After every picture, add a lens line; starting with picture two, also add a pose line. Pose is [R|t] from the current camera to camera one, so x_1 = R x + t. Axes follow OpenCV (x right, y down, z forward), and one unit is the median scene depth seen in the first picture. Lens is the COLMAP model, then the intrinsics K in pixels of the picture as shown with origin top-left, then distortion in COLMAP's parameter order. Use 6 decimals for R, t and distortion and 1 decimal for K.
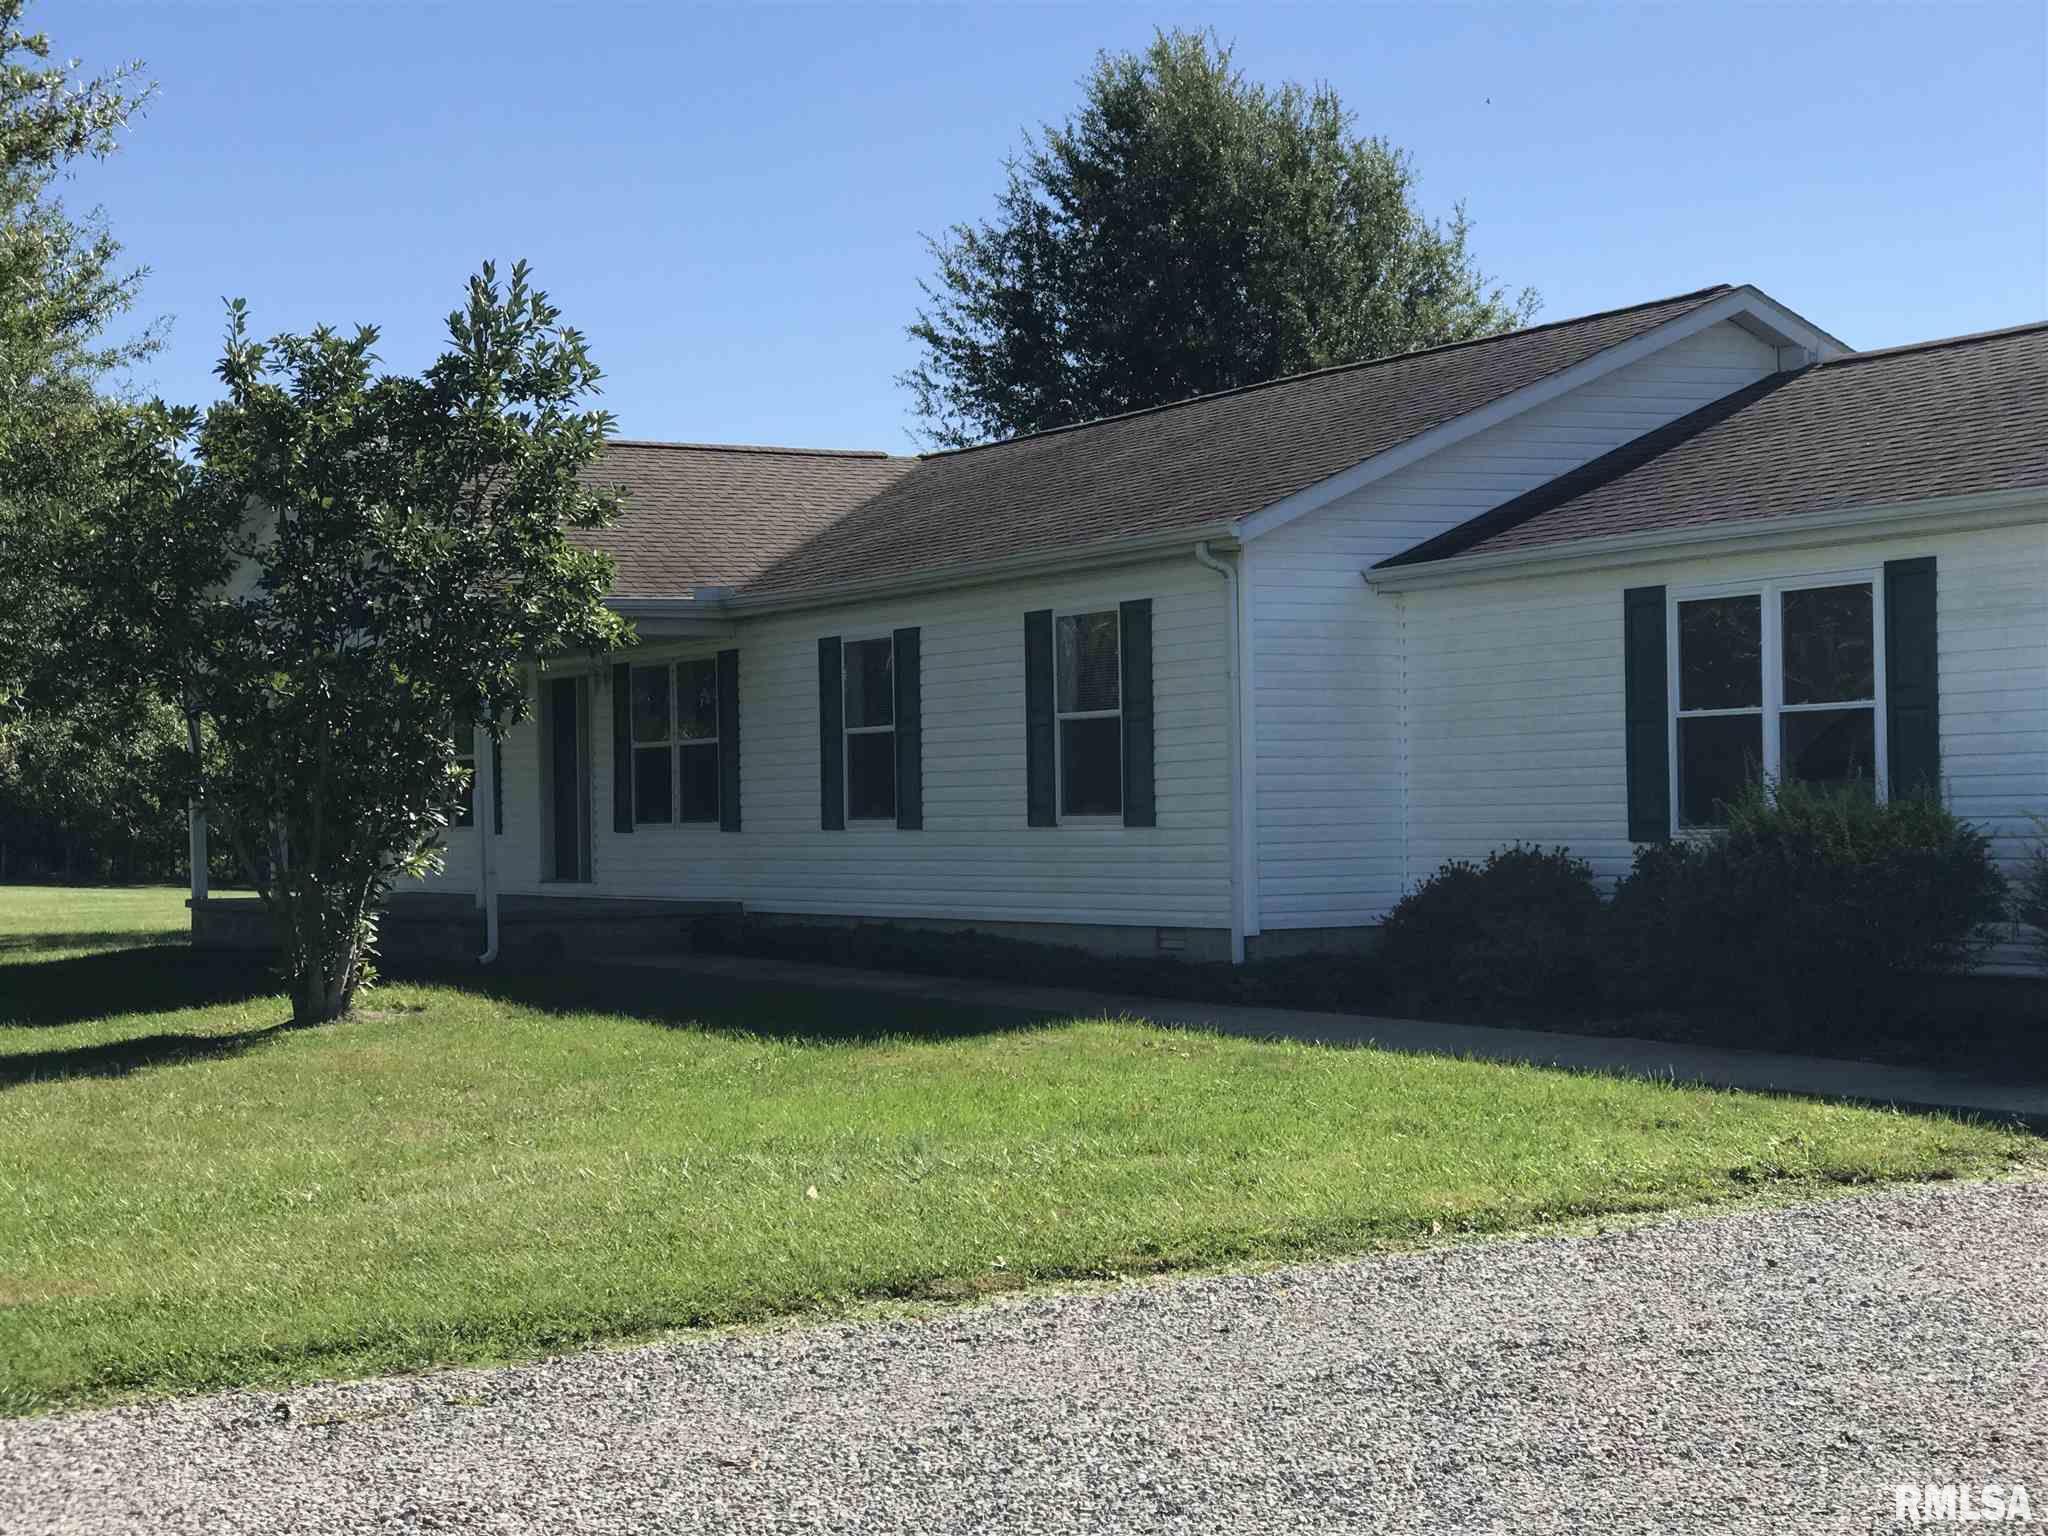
lens RADIAL K [[3425.4, 0, 1024.5], [0, 3425.4, 769.1], [0, 0, 1]] dist [-0.172546, 1.120364]
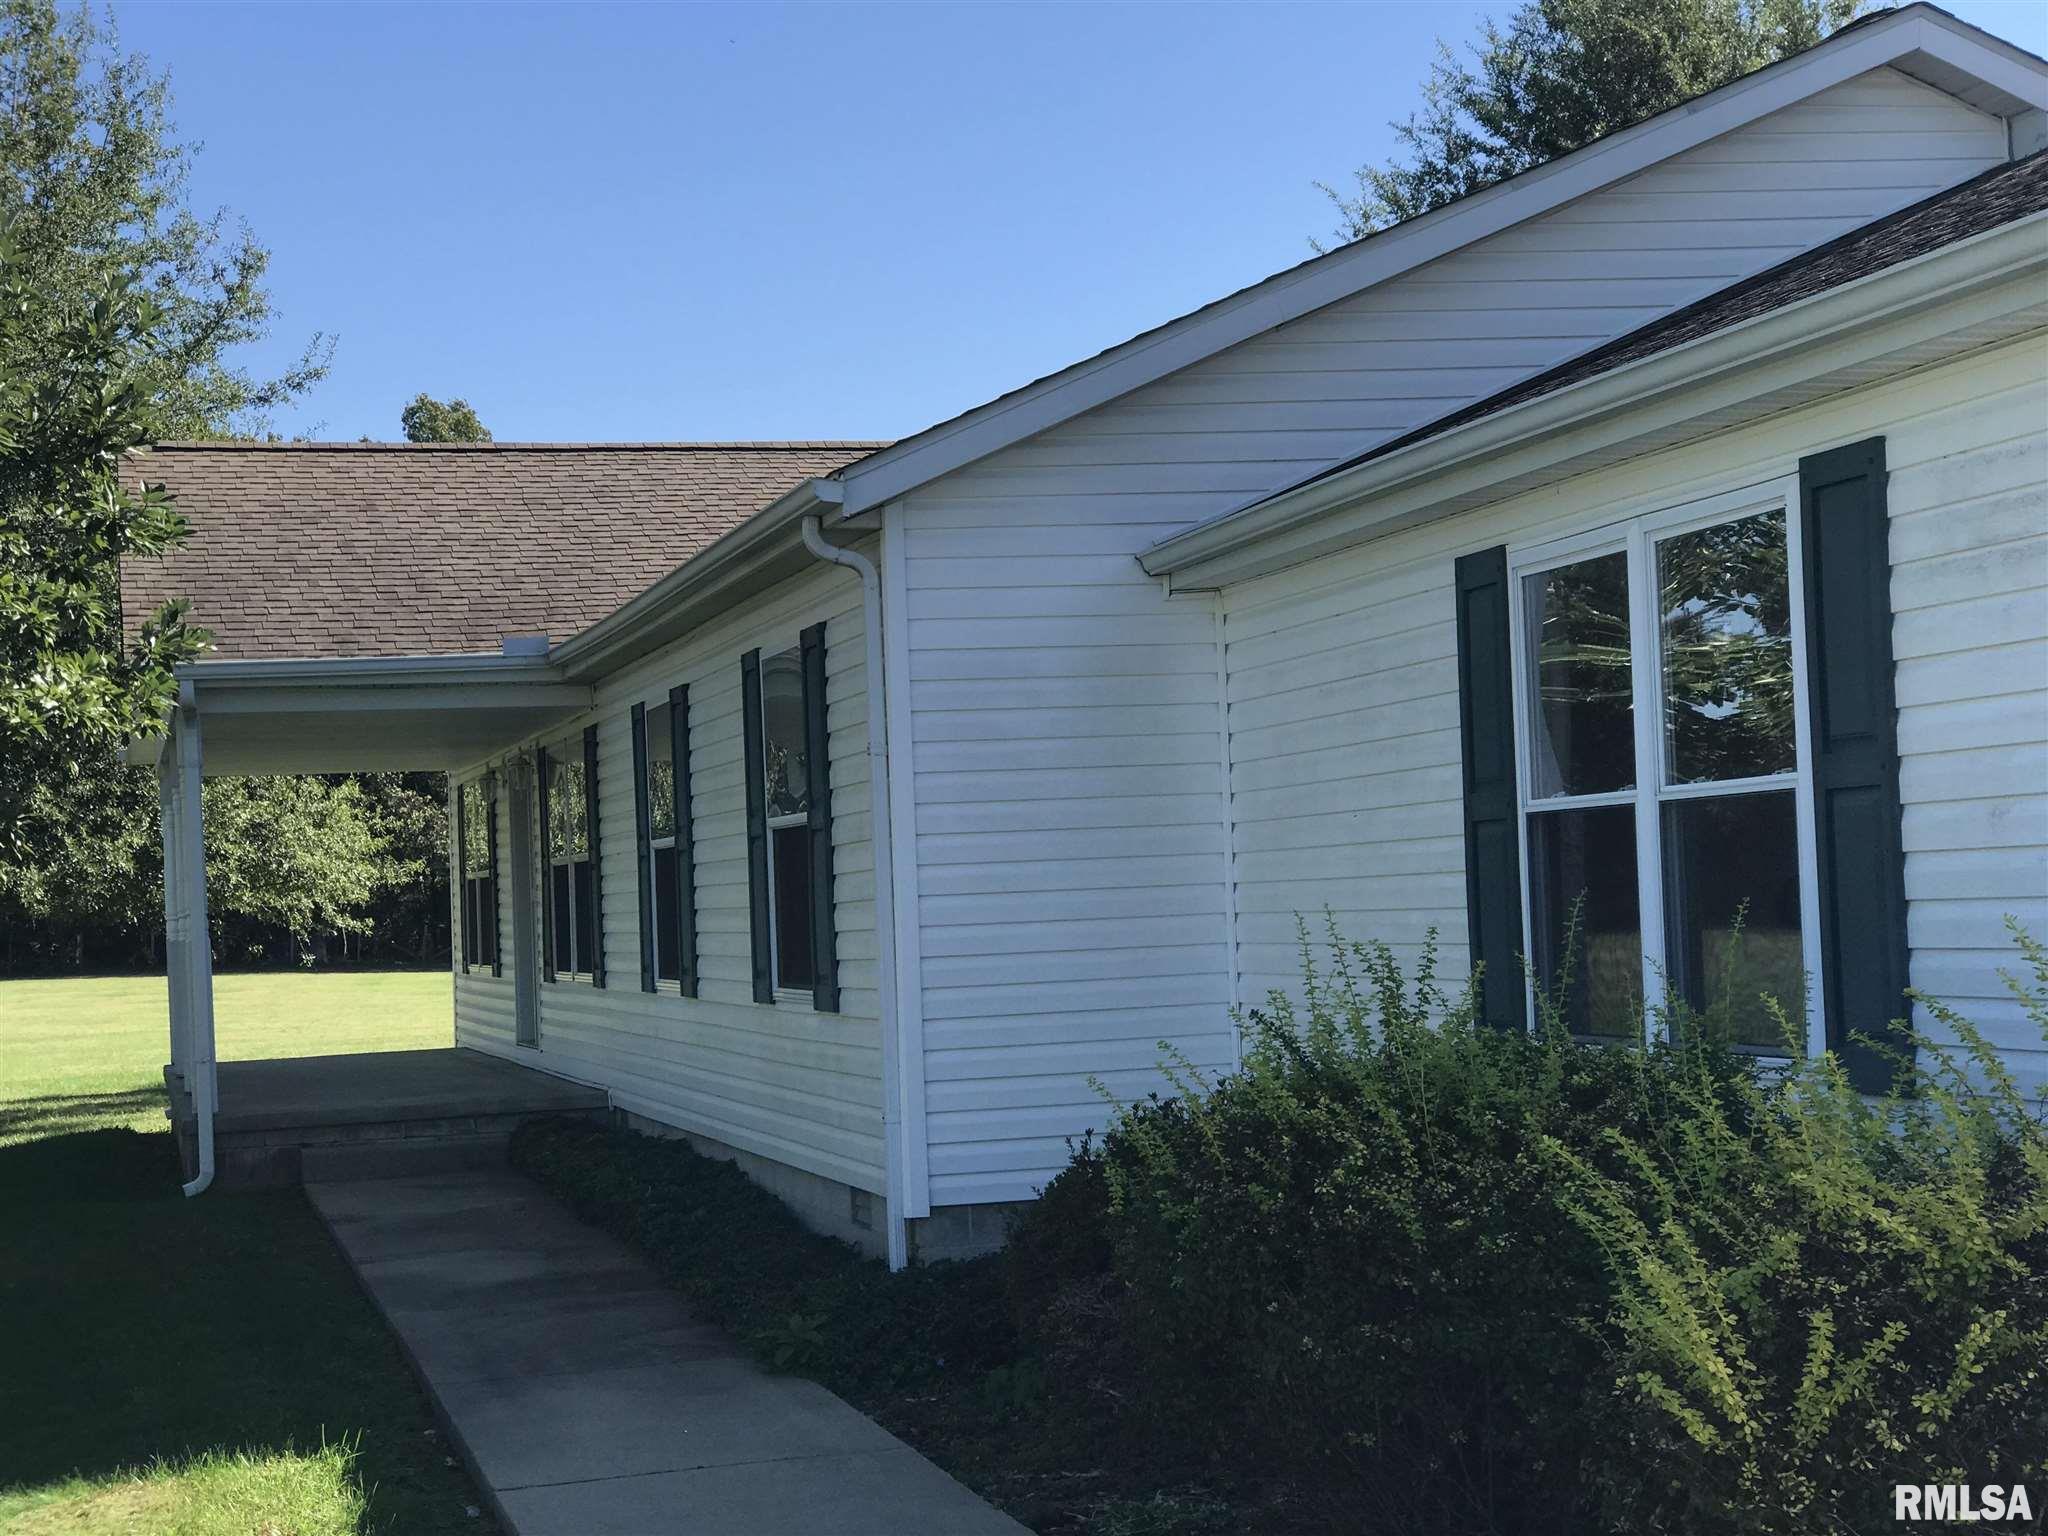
lens RADIAL K [[3425.4, 0, 1024.5], [0, 3425.4, 769.1], [0, 0, 1]] dist [-0.172546, 1.120364]
pose [[0.967336, -0.037637, -0.250687, 0.243545], [0.034181, 0.999251, -0.018126, -0.014821], [0.251181, 0.008965, 0.967899, 0.504128]]
